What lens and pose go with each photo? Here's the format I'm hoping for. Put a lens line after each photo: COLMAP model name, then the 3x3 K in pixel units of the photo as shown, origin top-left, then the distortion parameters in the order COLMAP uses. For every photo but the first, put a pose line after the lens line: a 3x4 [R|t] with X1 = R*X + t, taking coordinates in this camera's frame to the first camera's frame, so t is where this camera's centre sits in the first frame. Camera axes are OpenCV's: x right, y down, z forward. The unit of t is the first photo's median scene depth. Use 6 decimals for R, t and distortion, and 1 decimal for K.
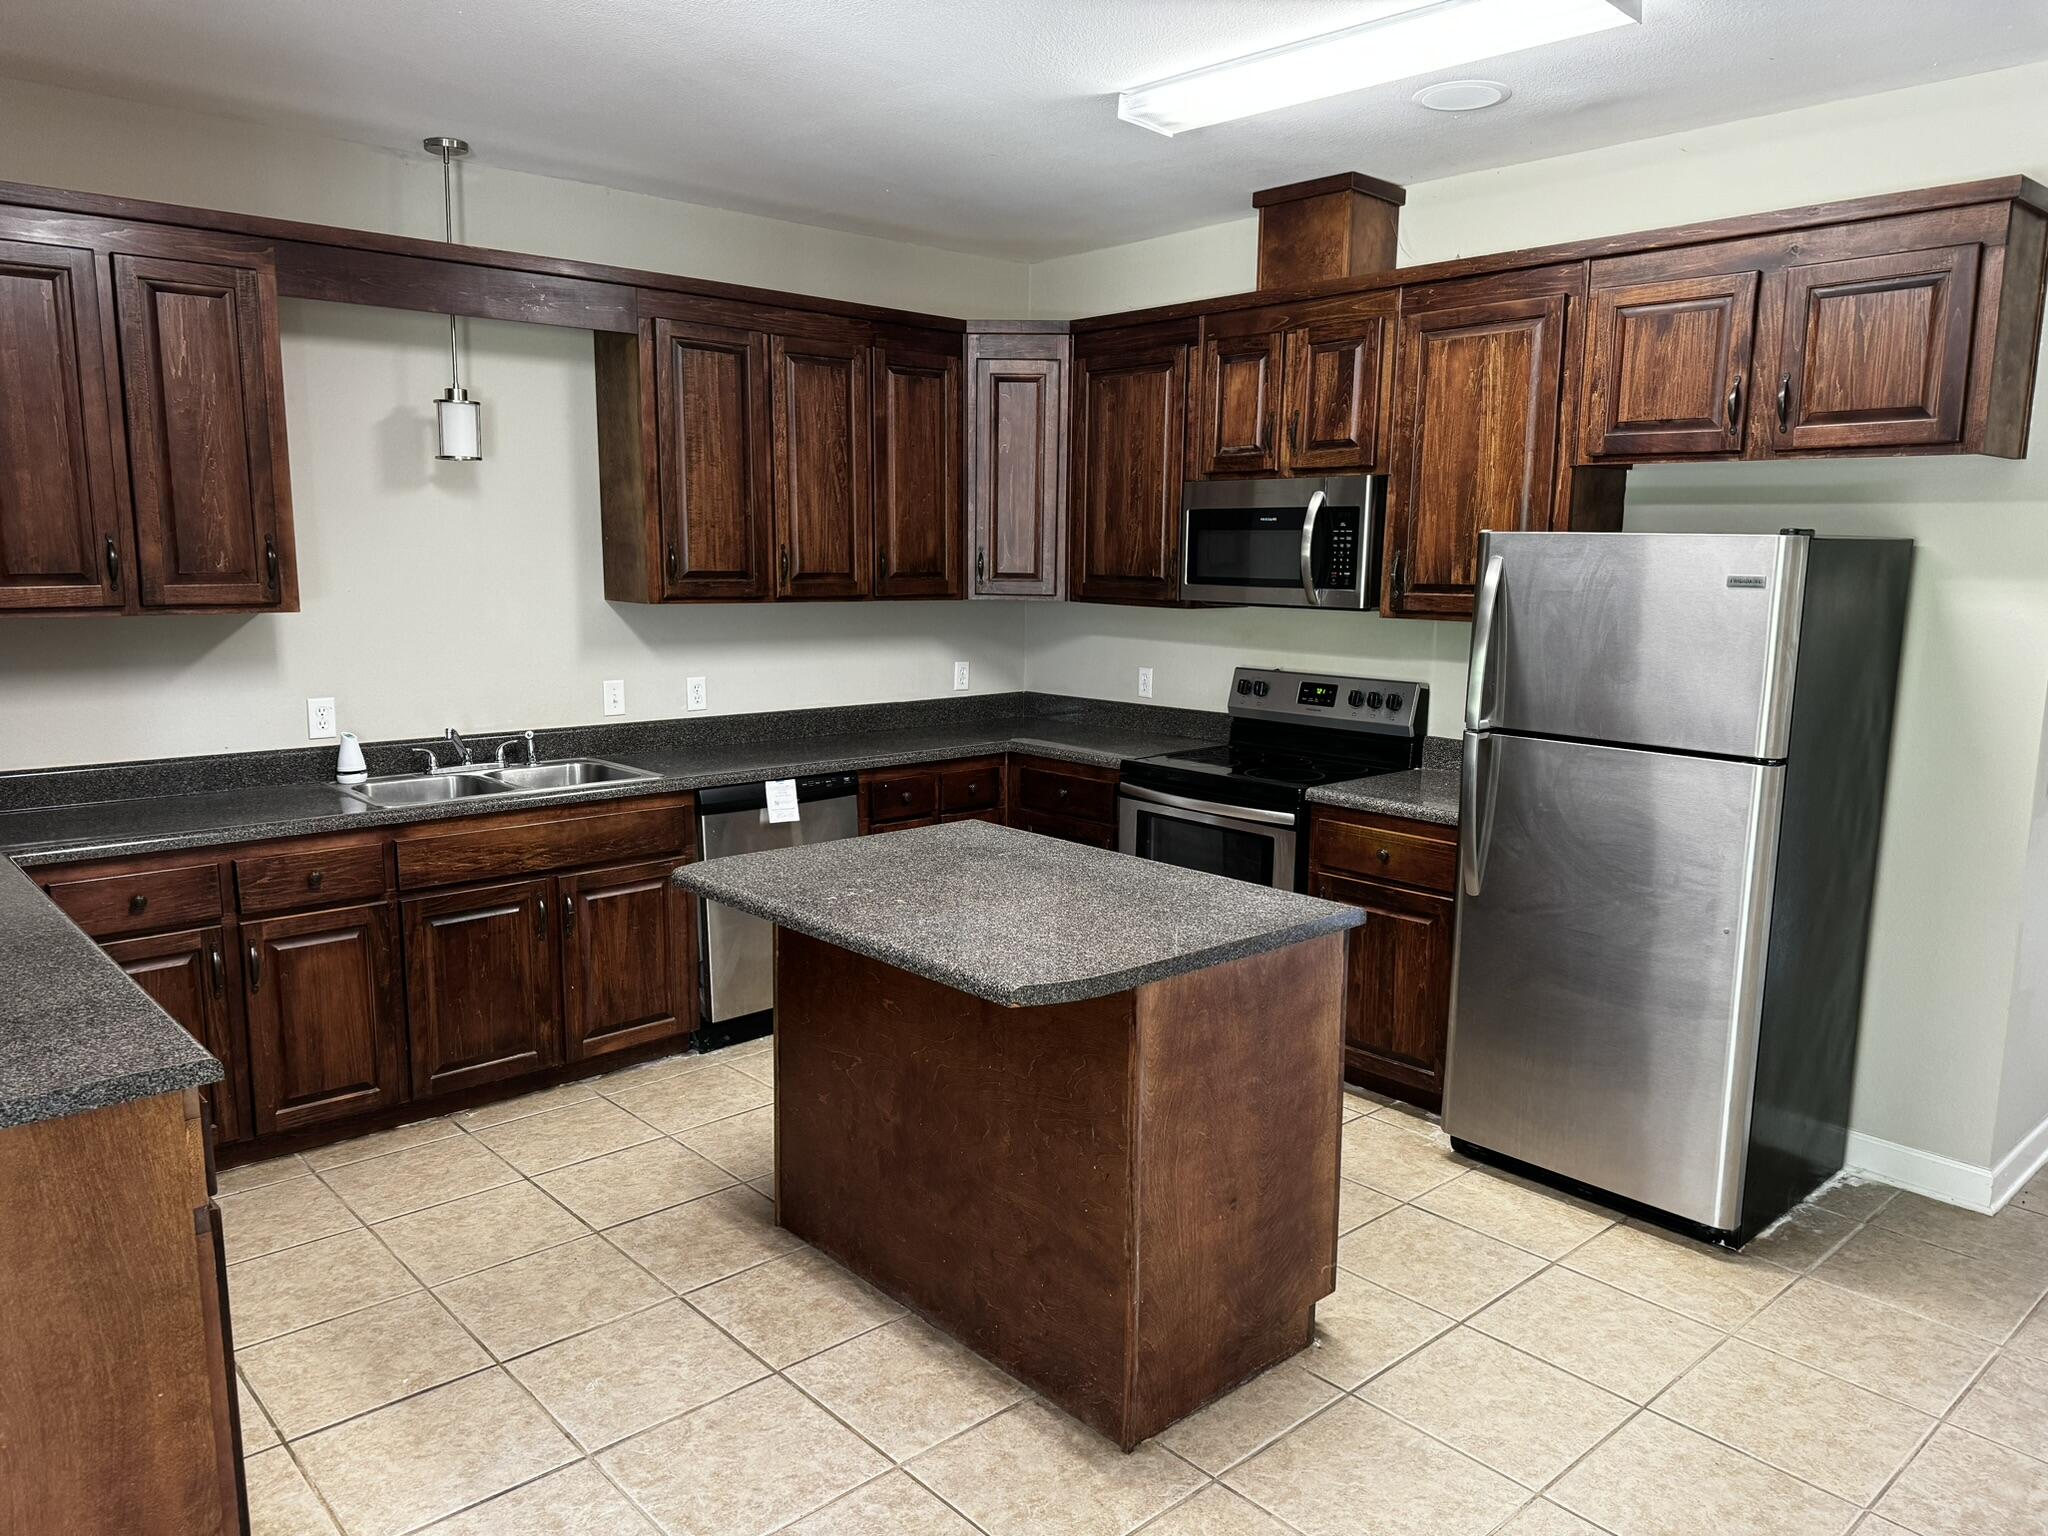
lens RADIAL K [[1441.9, 0, 1024.0], [0, 1441.9, 768.0], [0, 0, 1]] dist [0.069876, -0.070604]
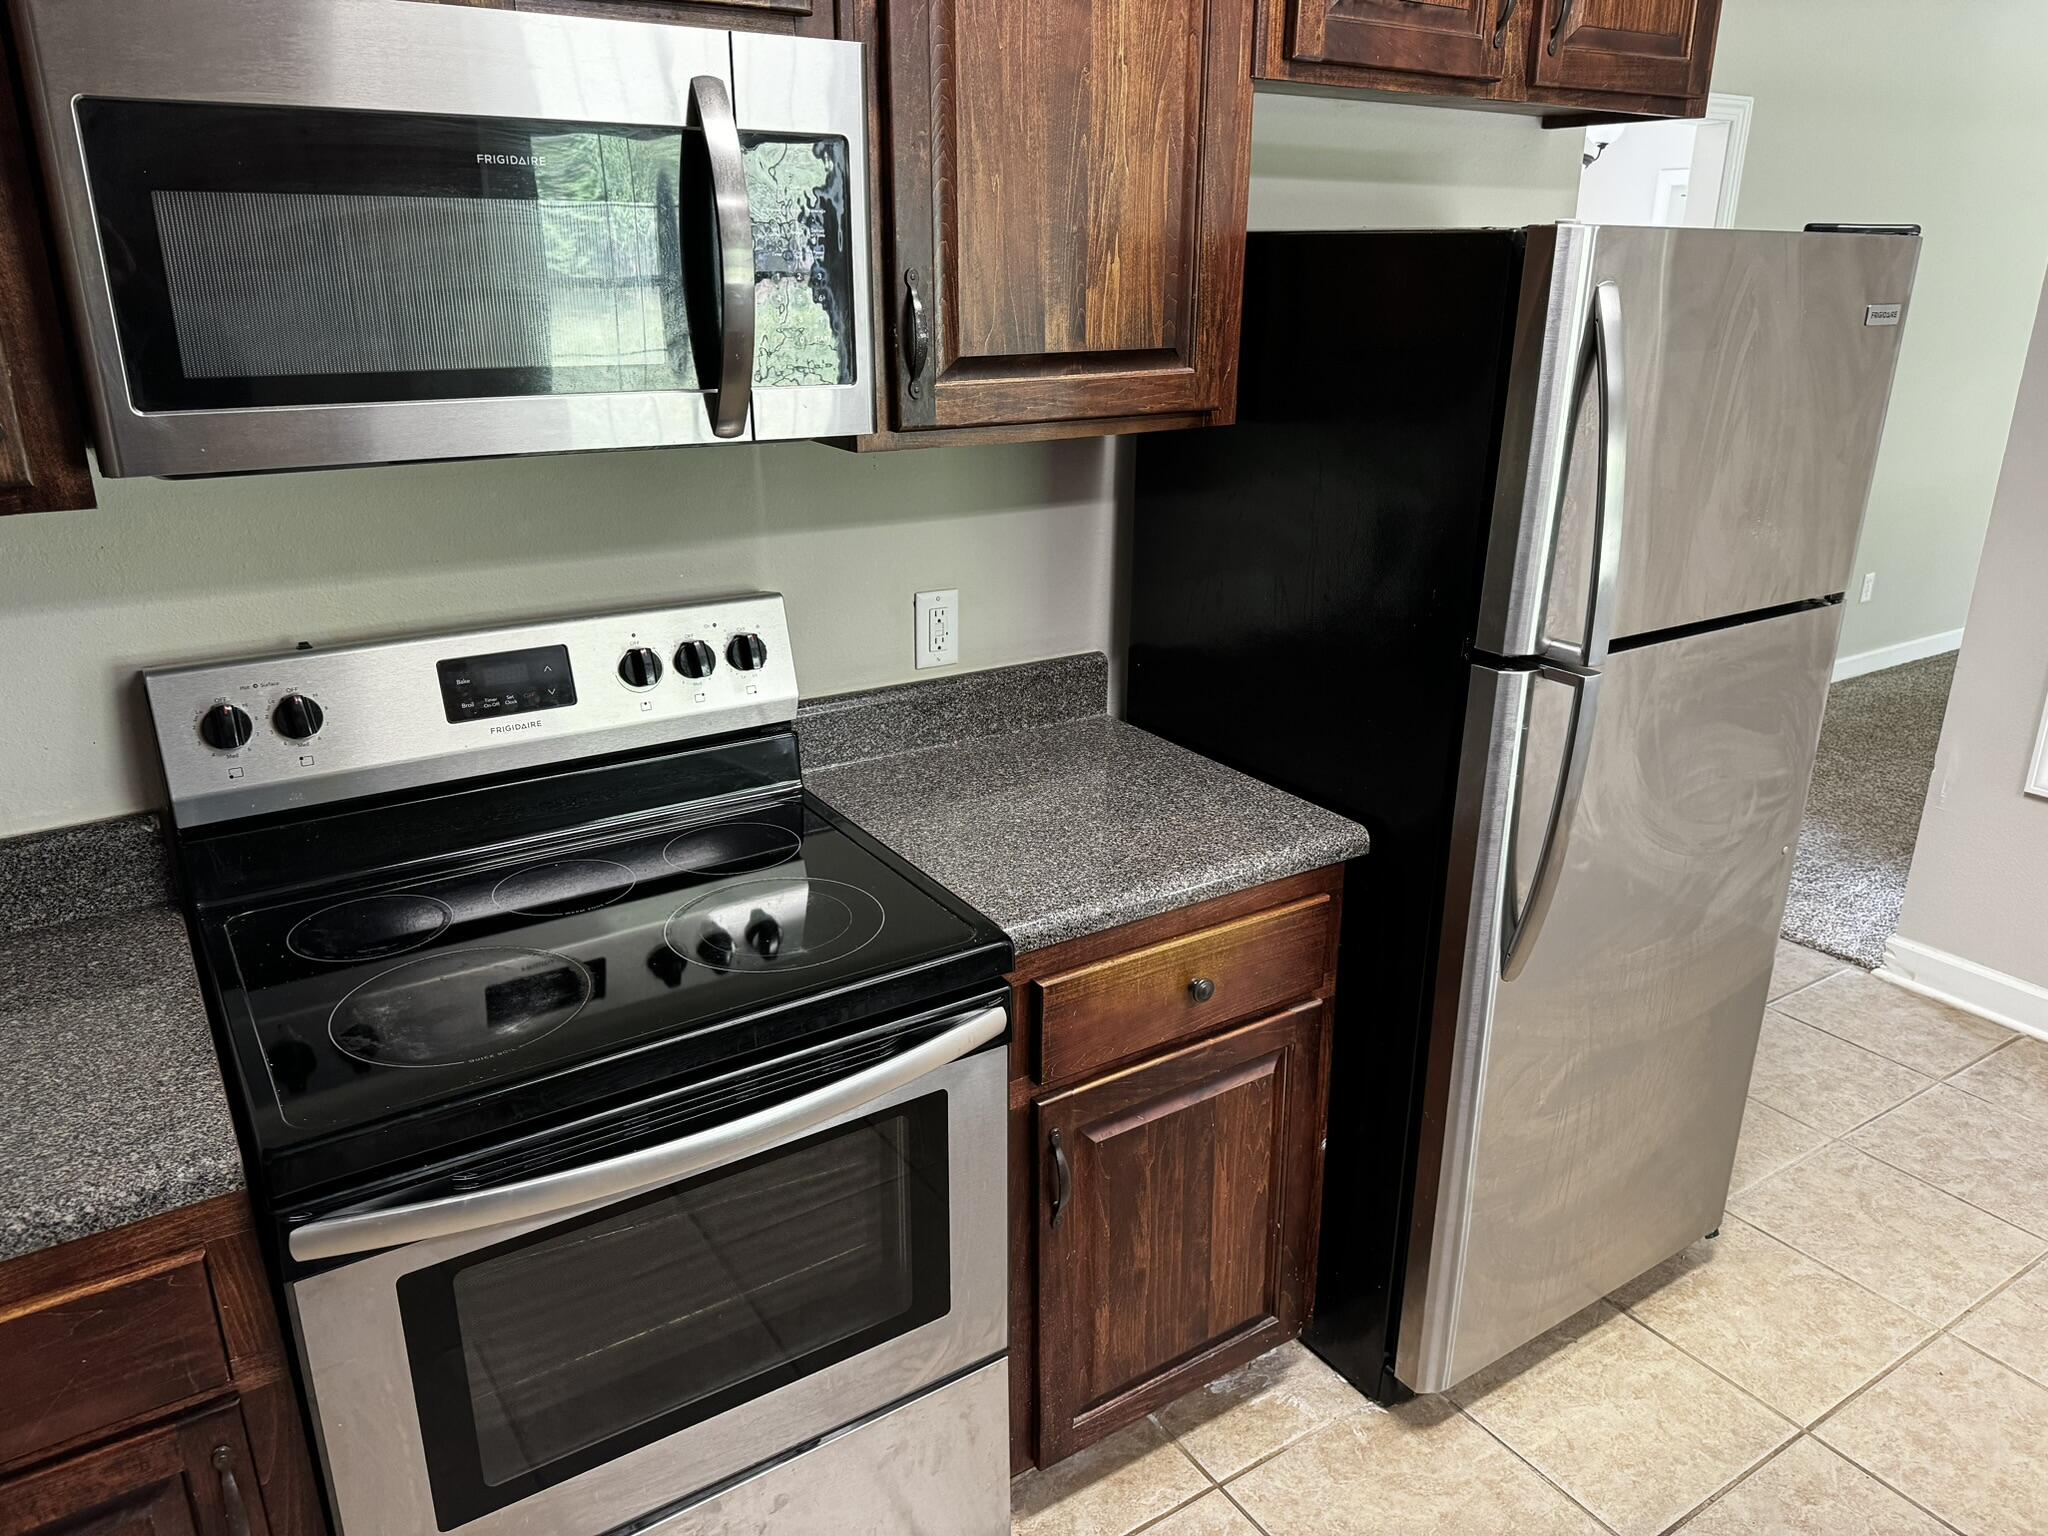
lens RADIAL K [[1441.9, 0, 1024.0], [0, 1441.9, 768.0], [0, 0, 1]] dist [0.069876, -0.070604]
pose [[0.151612, -0.338180, 0.928788, -0.145914], [0.157427, 0.935918, 0.315079, -0.148594], [-0.975823, 0.098447, 0.195135, 0.942452]]
